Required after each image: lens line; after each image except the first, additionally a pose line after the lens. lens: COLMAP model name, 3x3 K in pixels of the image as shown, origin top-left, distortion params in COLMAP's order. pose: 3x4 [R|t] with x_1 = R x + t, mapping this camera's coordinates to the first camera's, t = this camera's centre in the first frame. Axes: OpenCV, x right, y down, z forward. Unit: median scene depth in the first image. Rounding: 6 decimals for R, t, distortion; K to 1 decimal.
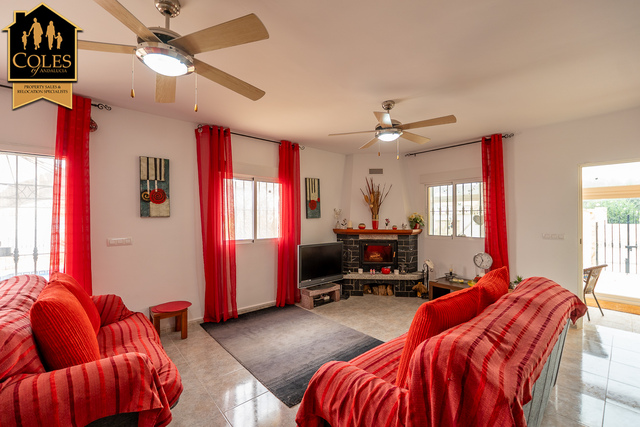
lens RADIAL K [[269.0, 0, 319.8], [0, 269.0, 216.4], [0, 0, 1]] dist [-0.007888, -0.000521]
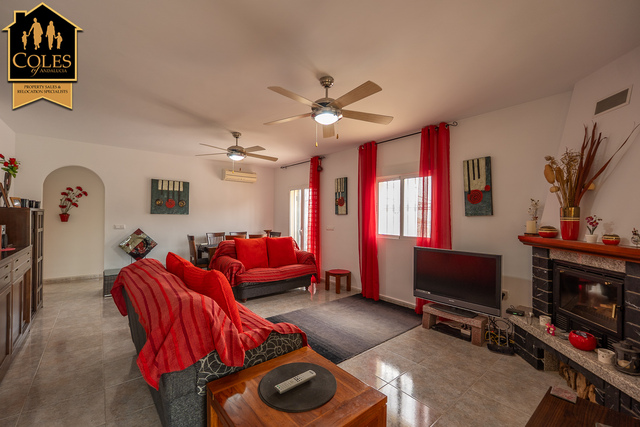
lens RADIAL K [[269.0, 0, 324.5], [0, 269.0, 214.9], [0, 0, 1]] dist [-0.007888, -0.000521]
pose [[-0.013834, -0.006264, -0.999885, 0.782268], [-0.002274, 0.999978, -0.006233, 0.011669], [0.999902, 0.002188, -0.013848, 0.713889]]
